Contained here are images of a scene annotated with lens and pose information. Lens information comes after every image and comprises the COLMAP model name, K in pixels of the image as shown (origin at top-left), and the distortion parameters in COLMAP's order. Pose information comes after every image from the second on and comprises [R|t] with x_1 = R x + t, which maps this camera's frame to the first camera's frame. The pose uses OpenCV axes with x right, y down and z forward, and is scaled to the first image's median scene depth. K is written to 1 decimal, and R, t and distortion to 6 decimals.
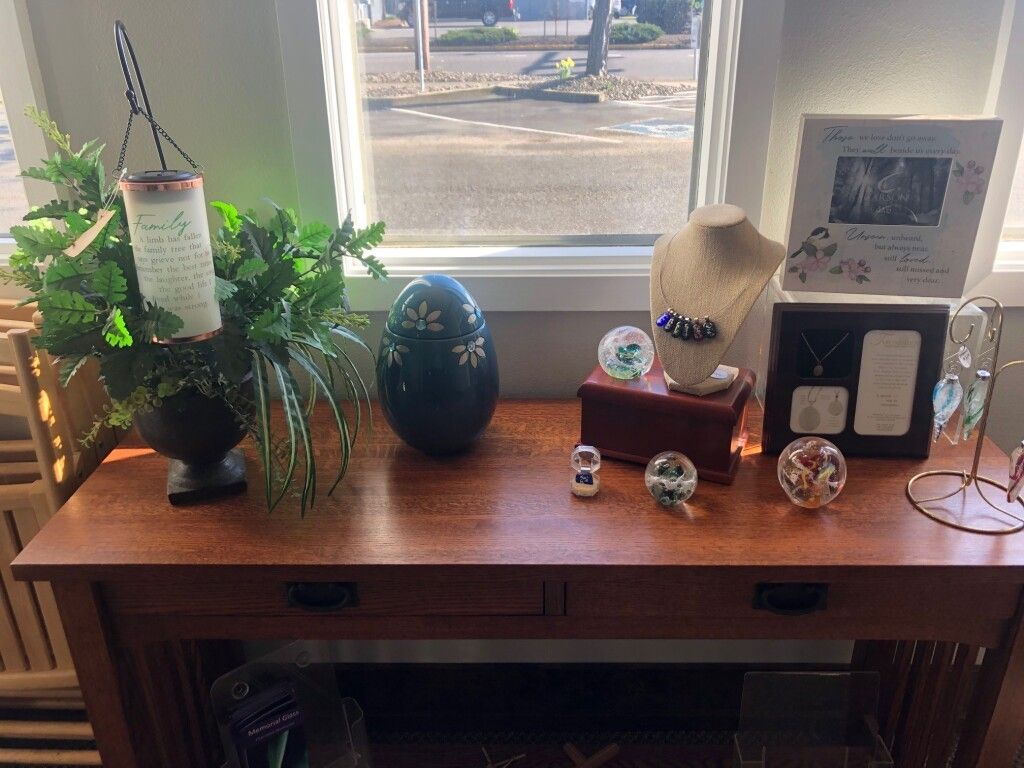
lens RADIAL K [[844.0, 0, 512.0], [0, 844.0, 384.0], [0, 0, 1]] dist [0.005350, 0.005643]
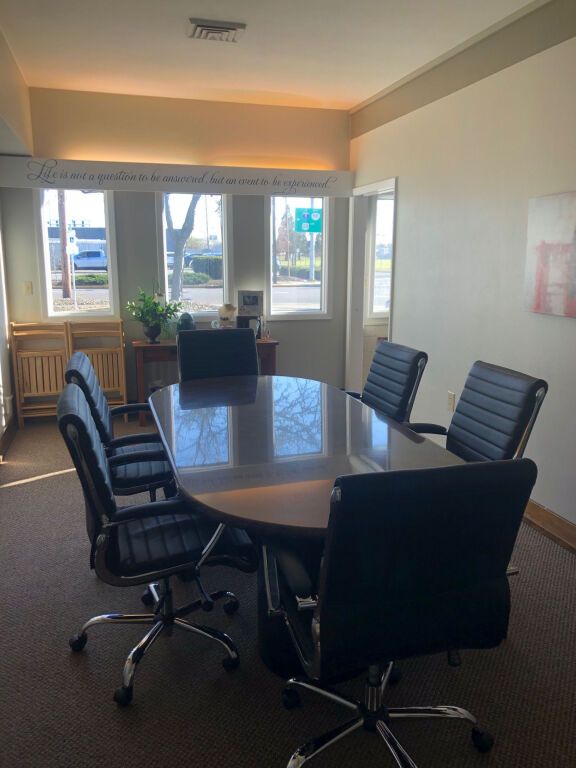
lens RADIAL K [[633.0, 0, 288.0], [0, 633.0, 384.0], [0, 0, 1]] dist [0.005350, 0.005643]
pose [[0.959955, -0.035686, 0.277874, -0.737128], [0.097620, 0.972300, -0.212374, 1.573408], [-0.262598, 0.230995, 0.936848, -3.806421]]
